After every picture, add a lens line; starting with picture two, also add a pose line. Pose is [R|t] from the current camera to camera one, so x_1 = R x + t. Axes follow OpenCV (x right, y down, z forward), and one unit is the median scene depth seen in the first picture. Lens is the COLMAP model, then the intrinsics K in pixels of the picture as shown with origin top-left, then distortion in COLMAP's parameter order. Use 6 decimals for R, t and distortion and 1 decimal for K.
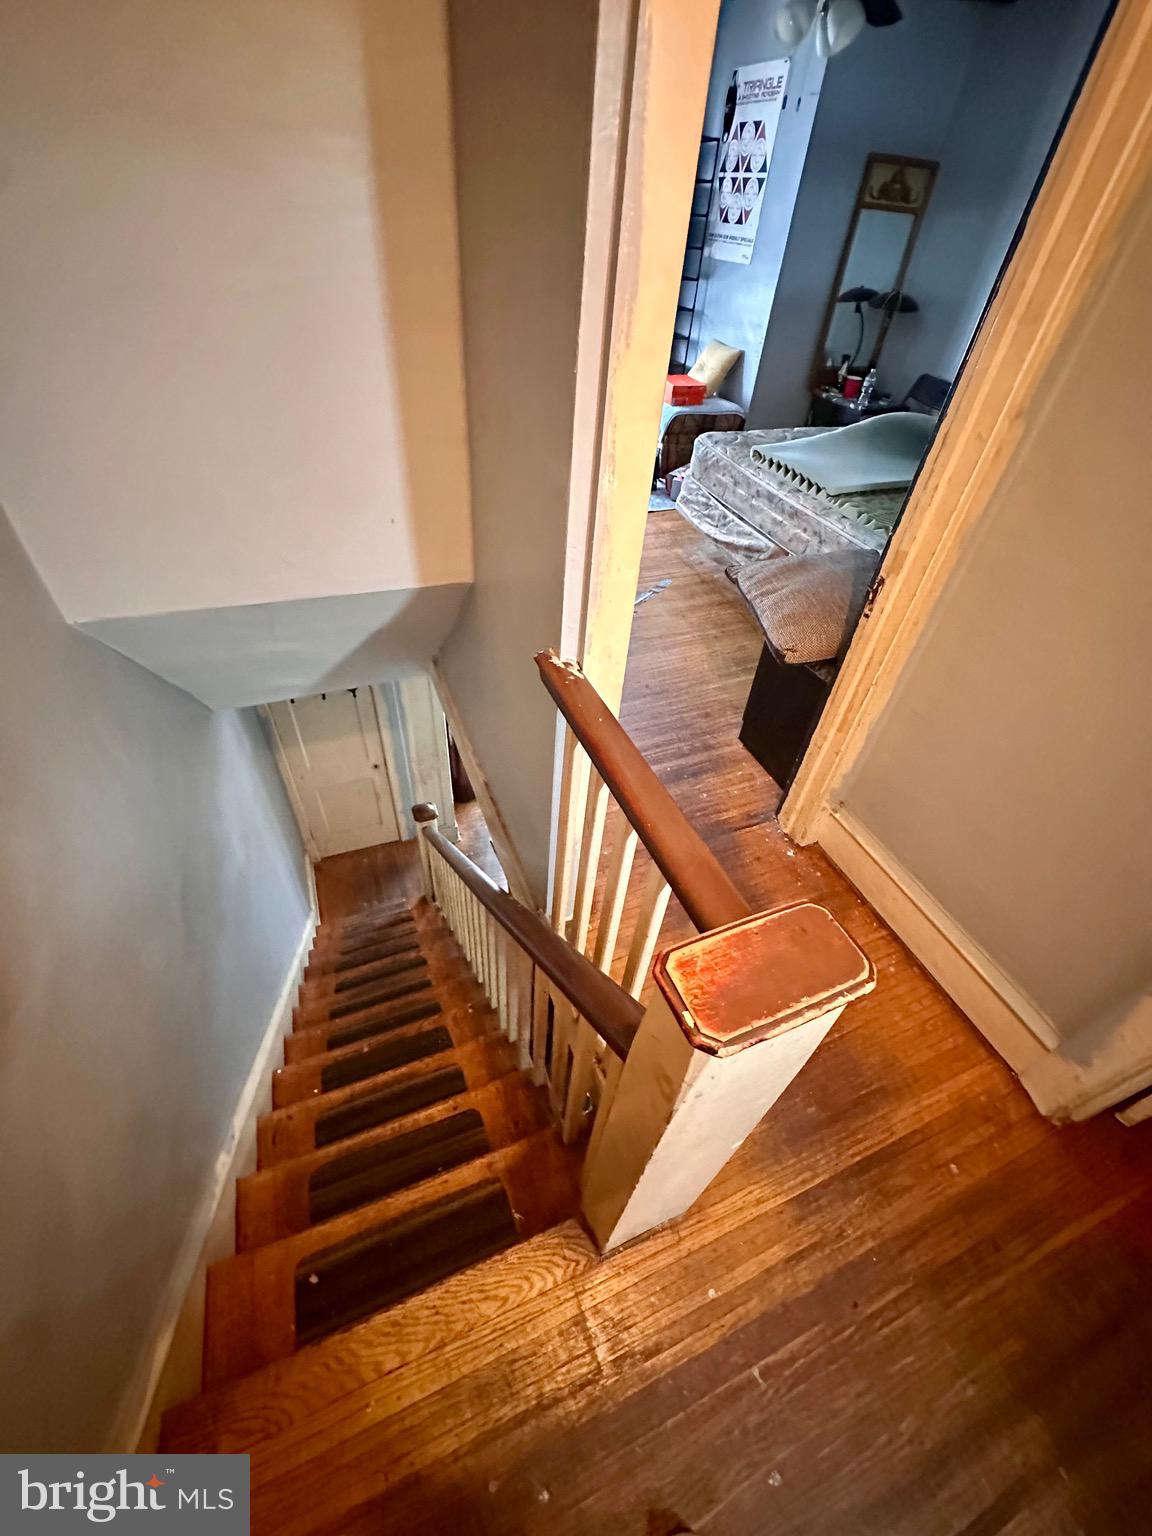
lens RADIAL K [[617.2, 0, 578.3], [0, 617.2, 767.9], [0, 0, 1]] dist [-0.003377, -0.000231]
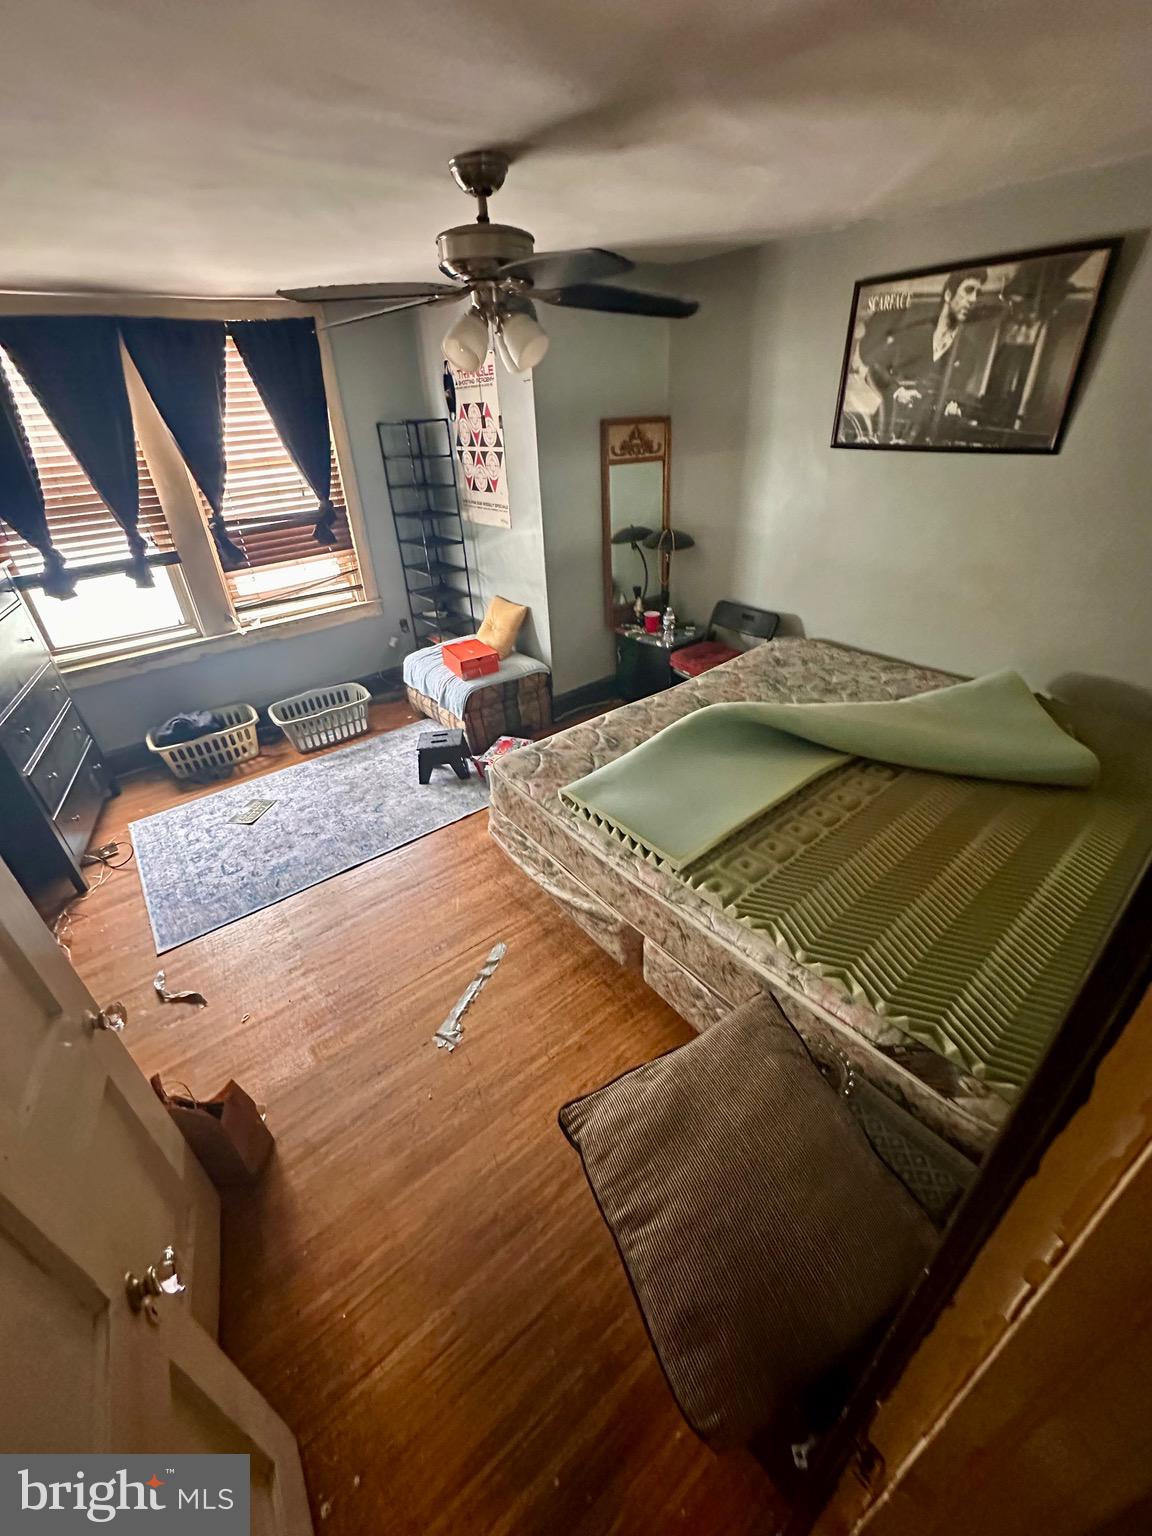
lens RADIAL K [[617.2, 0, 571.4], [0, 617.2, 767.1], [0, 0, 1]] dist [-0.003377, -0.000231]
pose [[0.956204, -0.232266, 0.178120, 0.119033], [0.265471, 0.944498, -0.193517, -0.280172], [-0.123287, 0.232327, 0.964792, 0.182038]]
